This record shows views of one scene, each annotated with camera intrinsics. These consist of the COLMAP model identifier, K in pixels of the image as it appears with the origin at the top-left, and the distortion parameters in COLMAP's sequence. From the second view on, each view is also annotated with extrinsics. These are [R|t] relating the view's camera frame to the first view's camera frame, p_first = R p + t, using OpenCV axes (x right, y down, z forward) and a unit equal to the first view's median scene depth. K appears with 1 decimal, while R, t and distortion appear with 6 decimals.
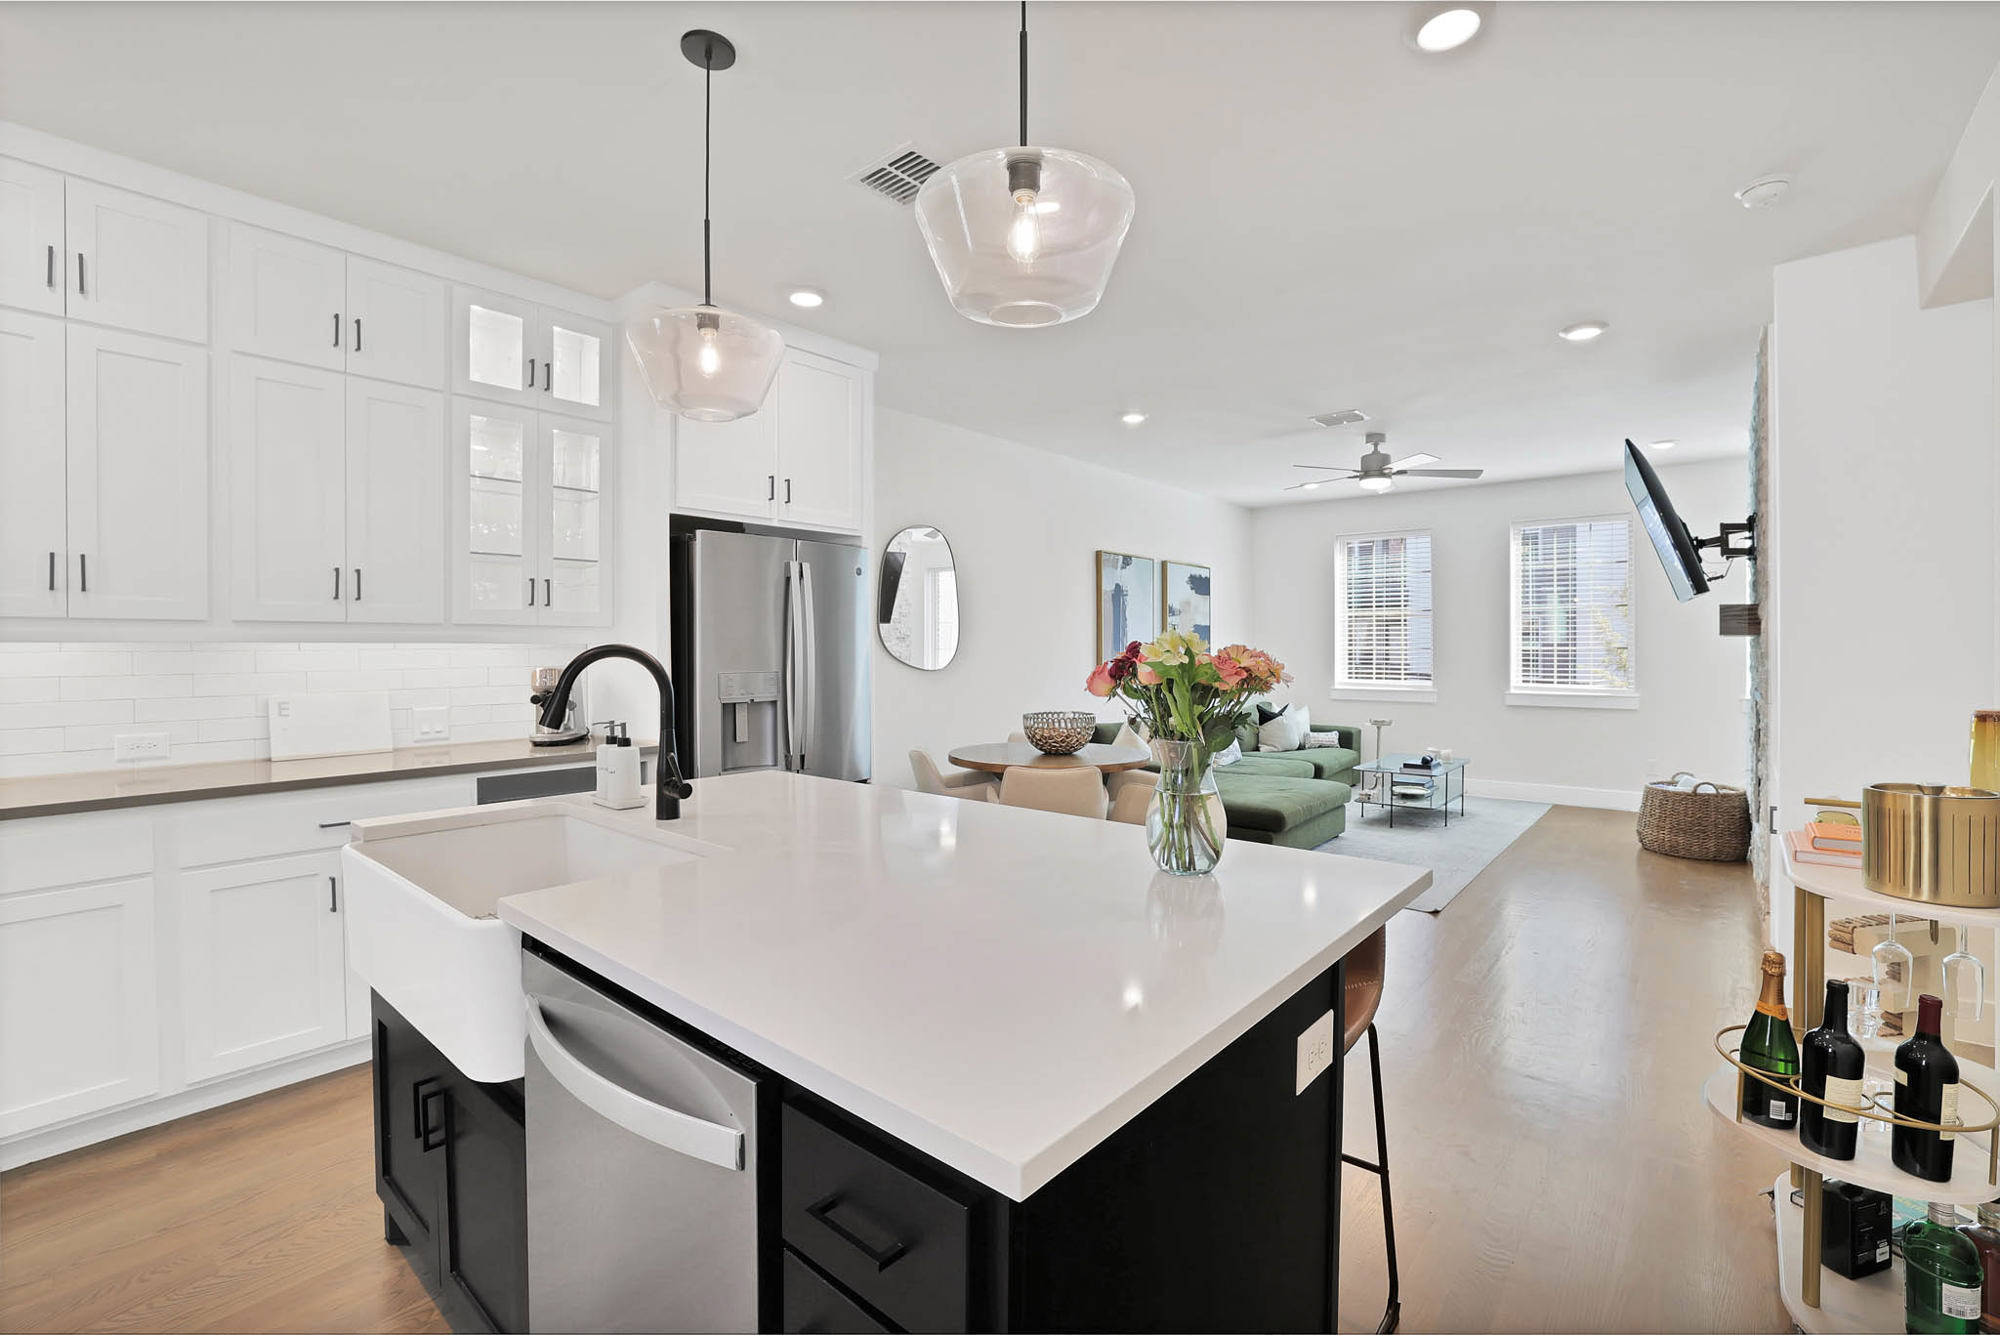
lens RADIAL K [[878.8, 0, 996.0], [0, 878.8, 648.9], [0, 0, 1]] dist [-0.035812, 0.001083]
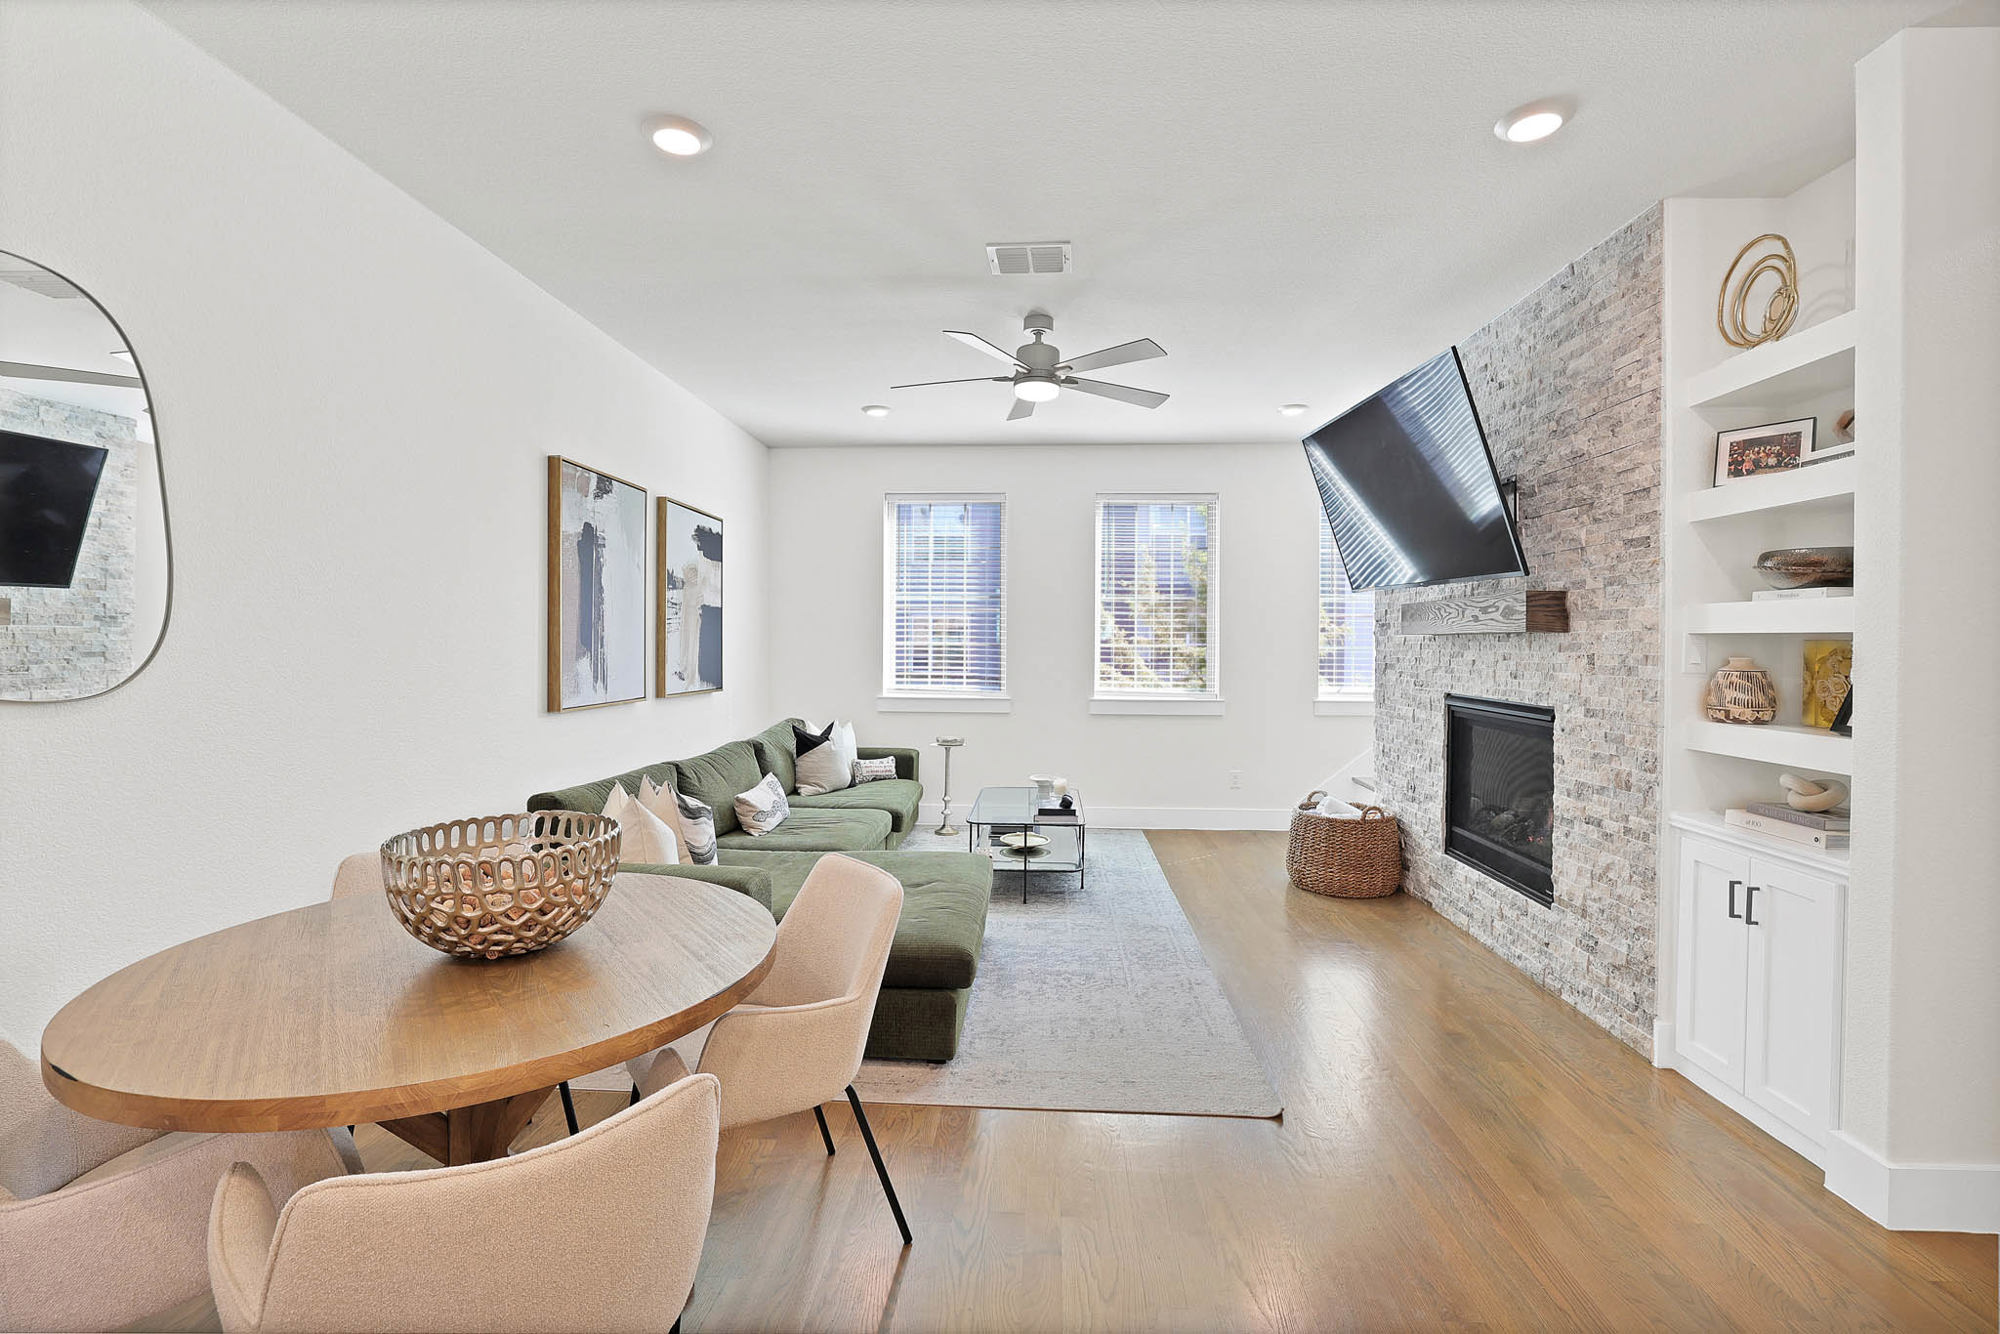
lens RADIAL K [[878.8, 0, 996.0], [0, 878.8, 648.4], [0, 0, 1]] dist [-0.035812, 0.001083]
pose [[0.795881, 0.004194, 0.605438, 0.011117], [-0.006458, 0.999978, 0.001562, 0.001544], [-0.605418, -0.005153, 0.795891, 0.385259]]
